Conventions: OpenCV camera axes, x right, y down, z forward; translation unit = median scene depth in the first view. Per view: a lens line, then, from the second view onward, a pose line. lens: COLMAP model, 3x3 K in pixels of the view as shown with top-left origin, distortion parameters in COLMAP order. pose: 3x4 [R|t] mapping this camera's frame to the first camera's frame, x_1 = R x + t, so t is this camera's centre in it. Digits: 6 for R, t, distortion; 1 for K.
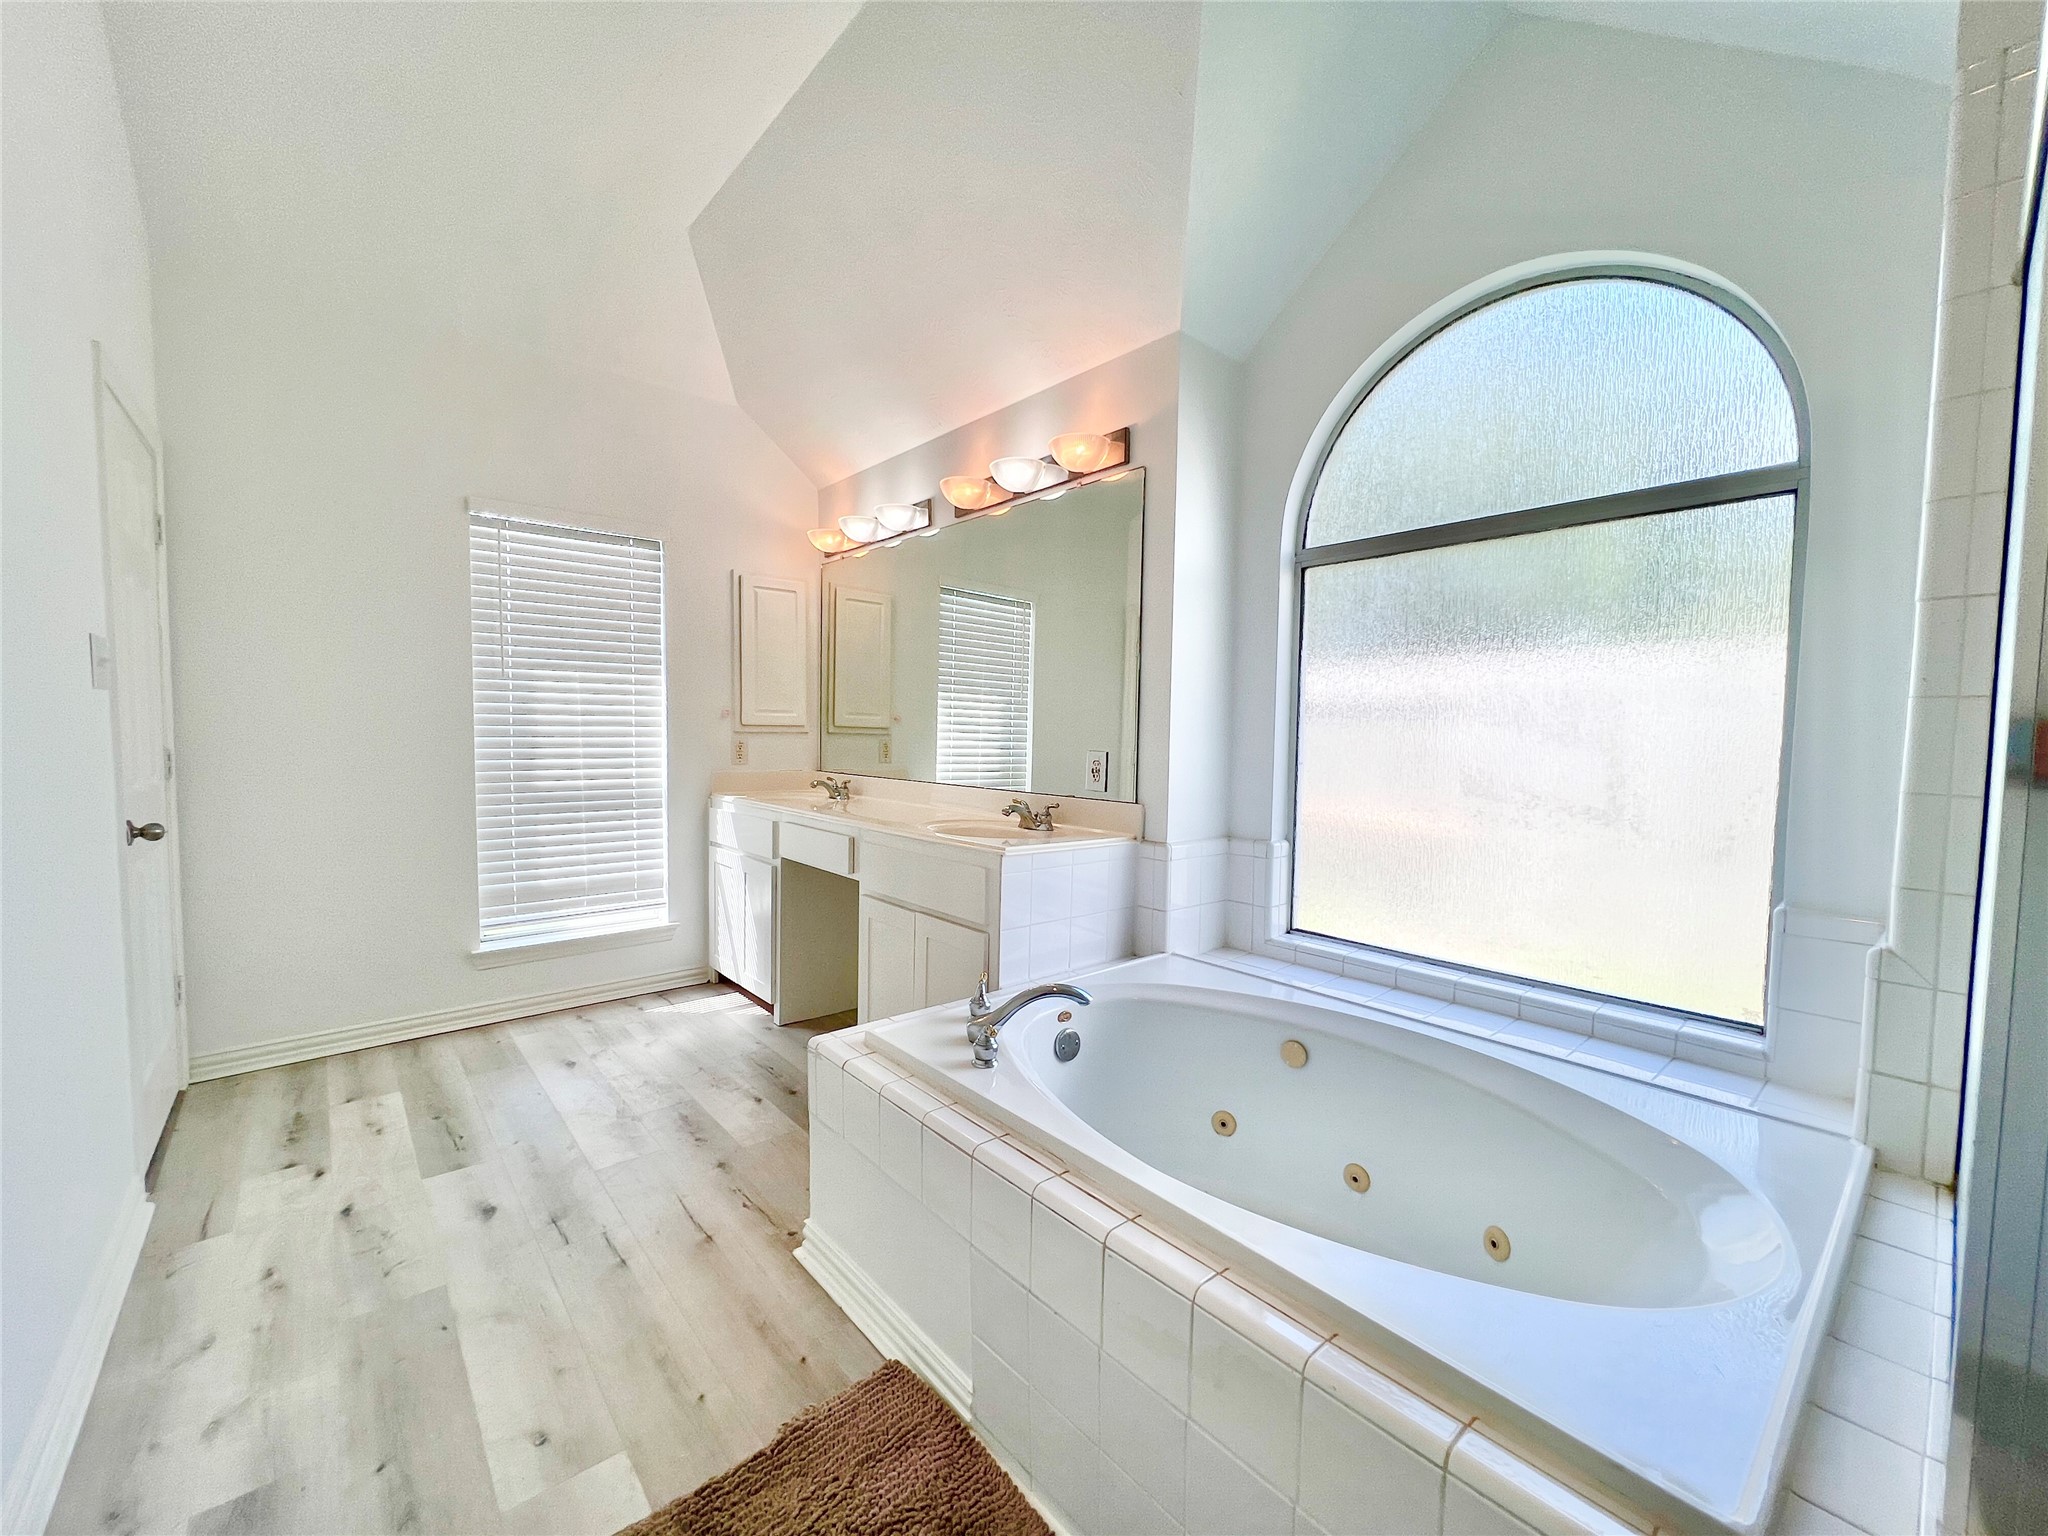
lens RADIAL K [[819.7, 0, 1019.4], [0, 819.7, 773.2], [0, 0, 1]] dist [-0.000348, -0.000536]
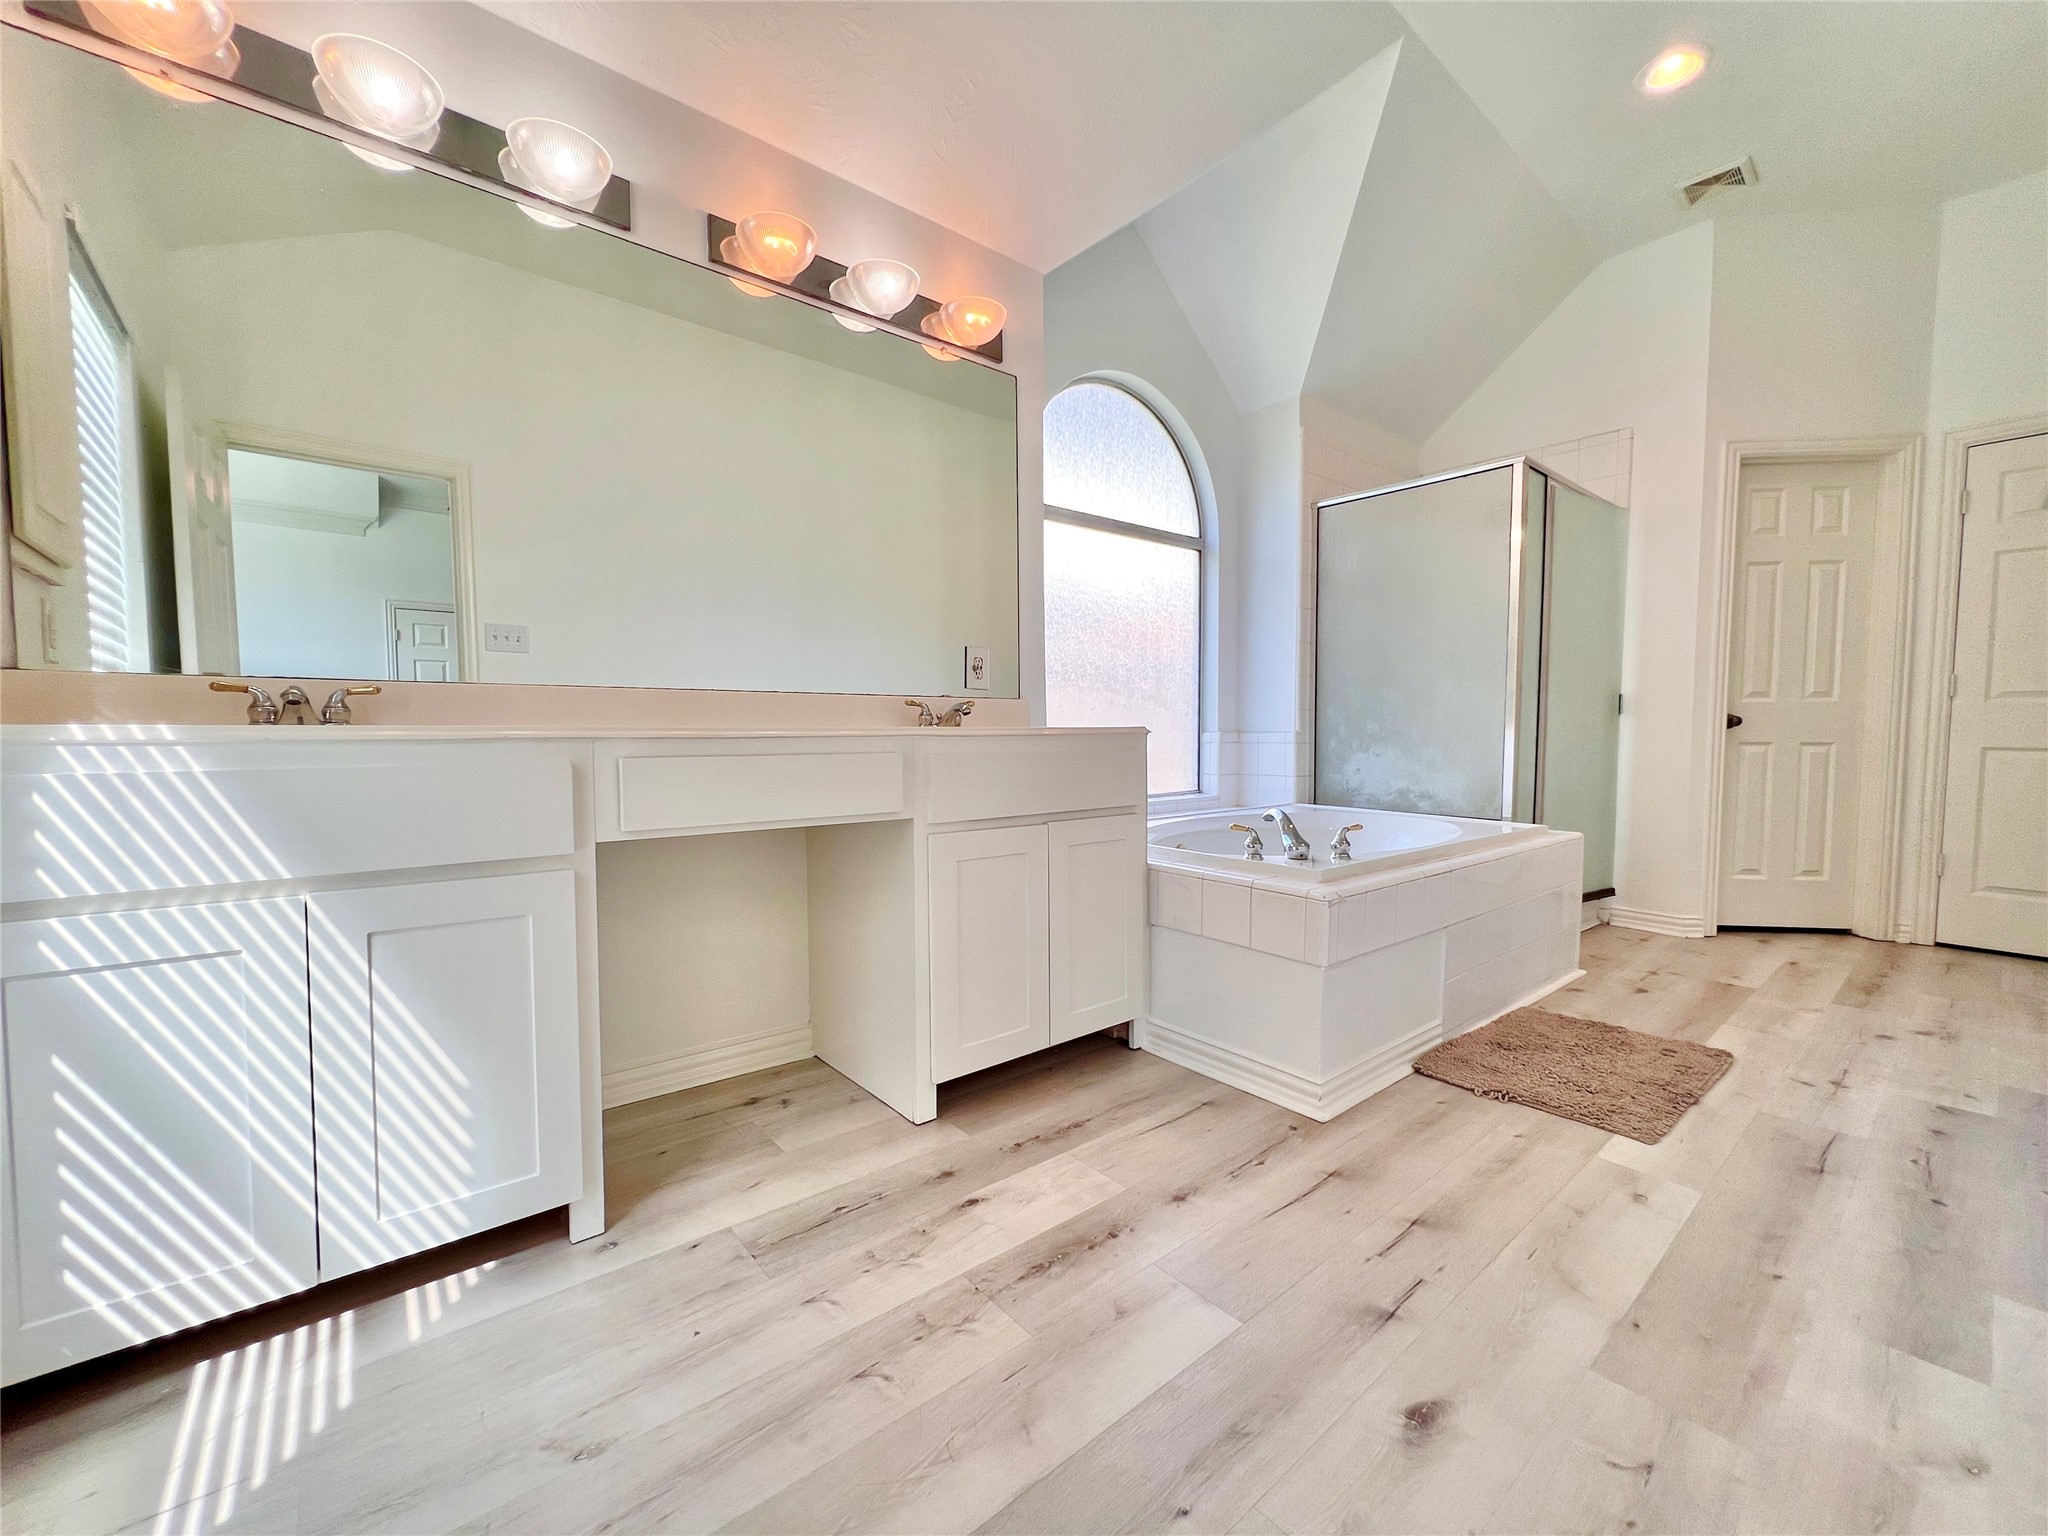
lens RADIAL K [[821.9, 0, 1024.8], [0, 821.9, 770.3], [0, 0, 1]] dist [-0.000714, 0.000260]
pose [[0.014552, -0.067701, 0.997599, -1.177114], [0.052940, 0.996358, 0.066845, 0.075544], [-0.998492, 0.051841, 0.018083, 1.253900]]
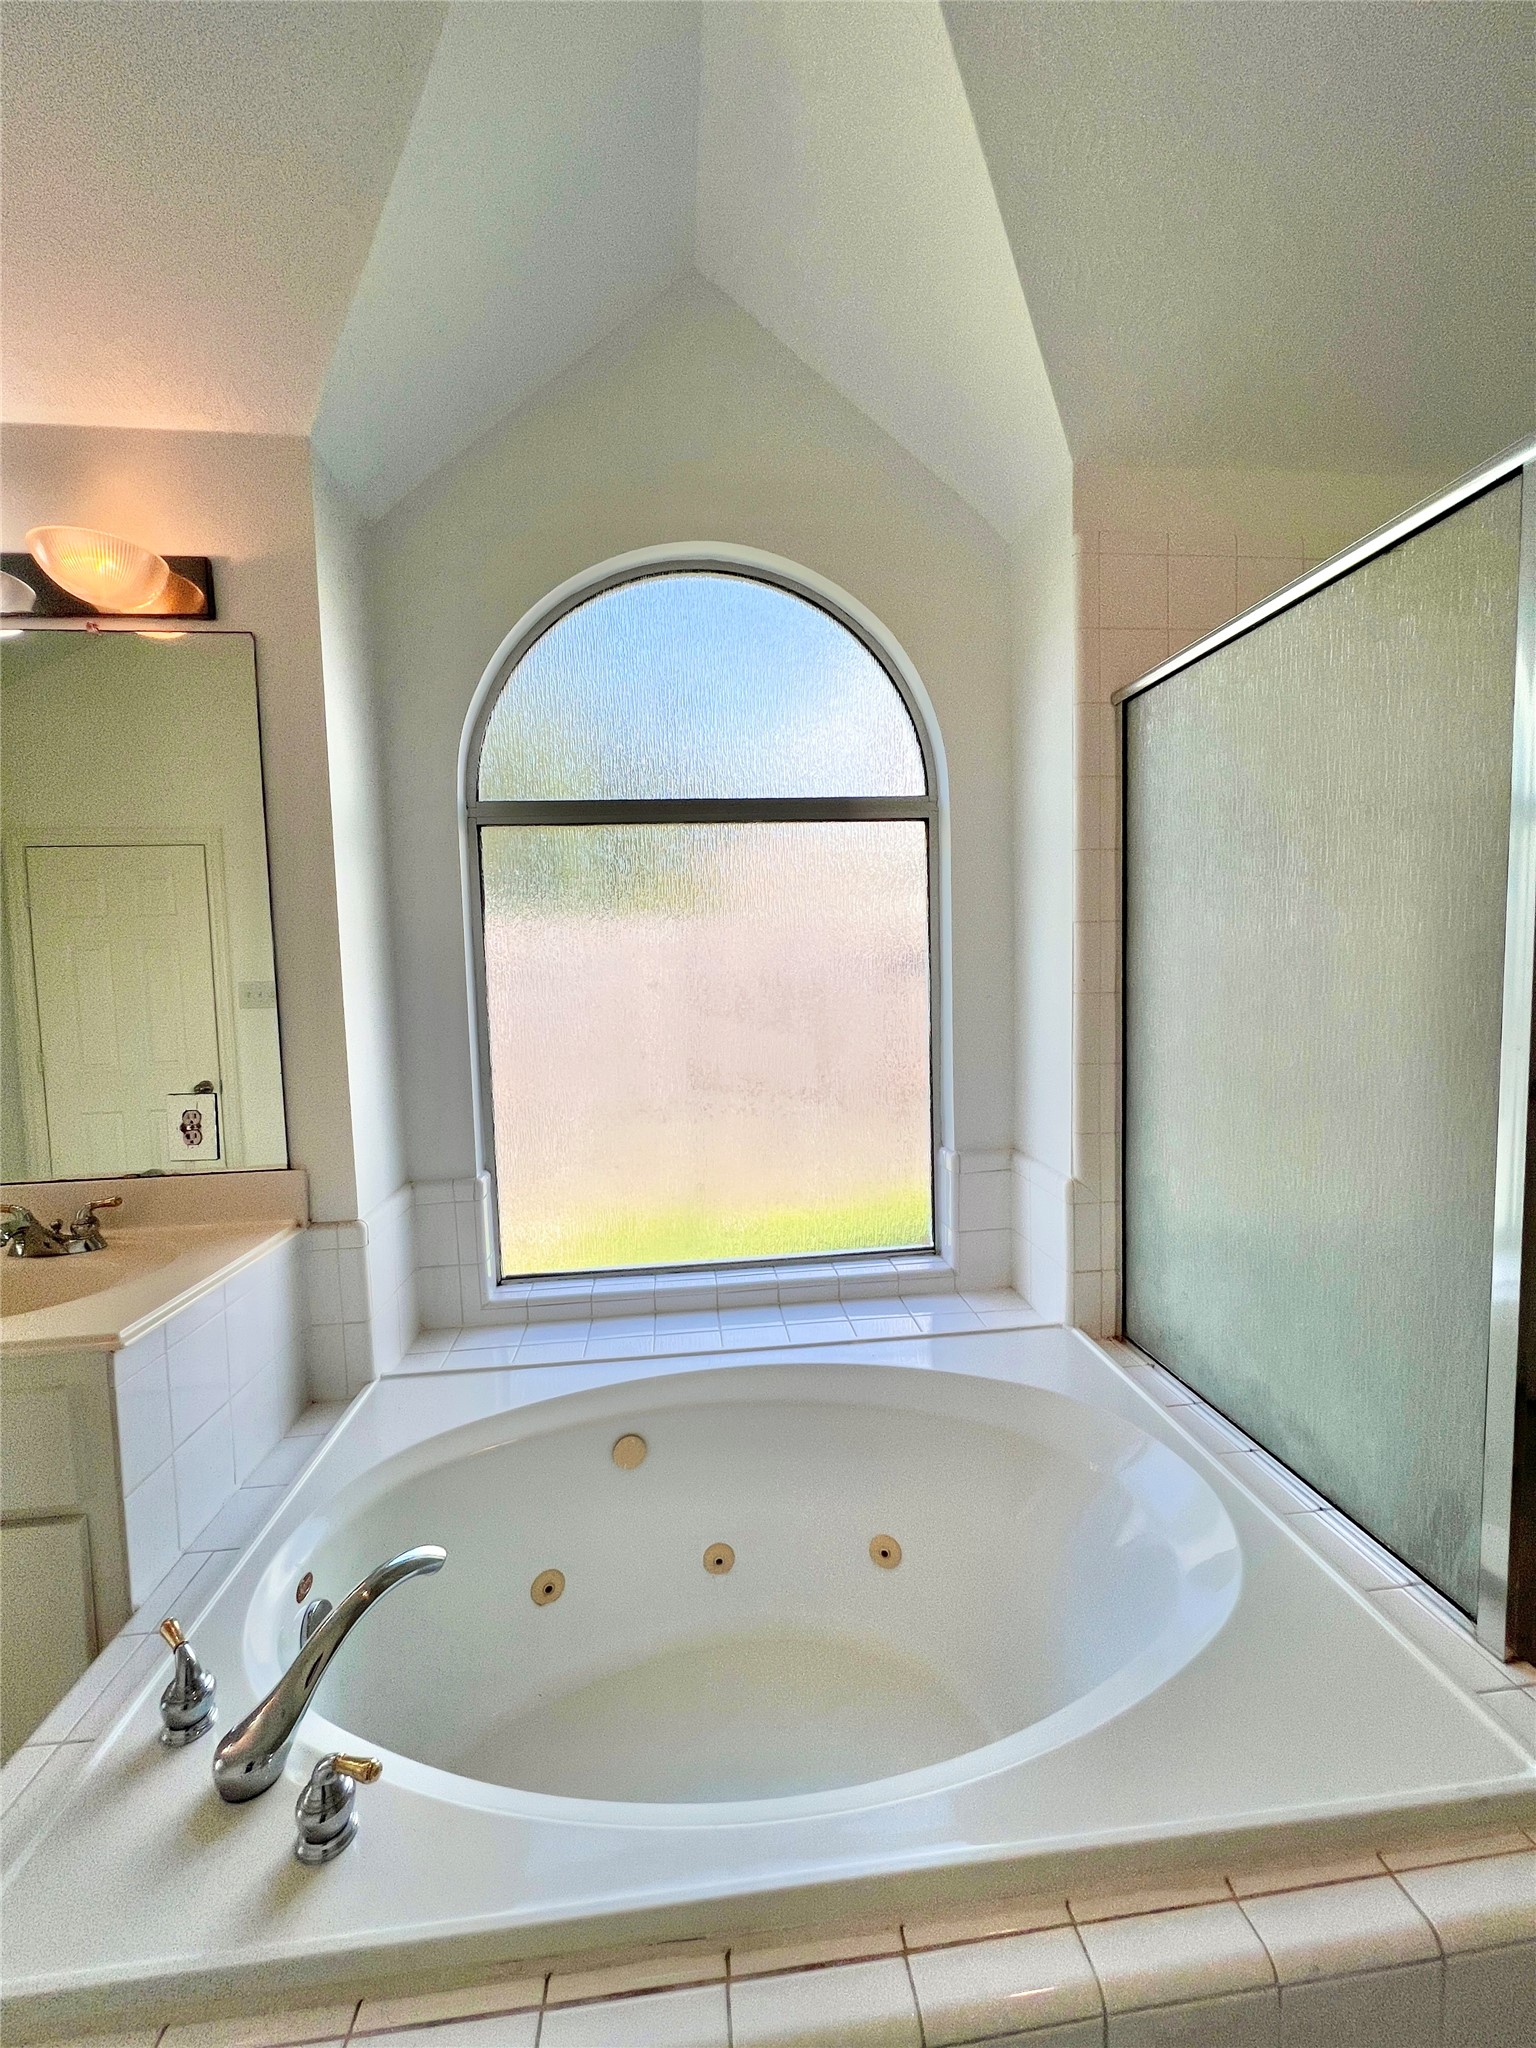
lens RADIAL K [[819.7, 0, 761.0], [0, 819.7, 1027.5], [0, 0, 1]] dist [-0.000348, -0.000536]
pose [[0.567317, -0.088815, 0.818696, -0.204165], [0.083432, 0.995251, 0.050153, -0.094570], [-0.819262, 0.039853, 0.572032, 0.423331]]
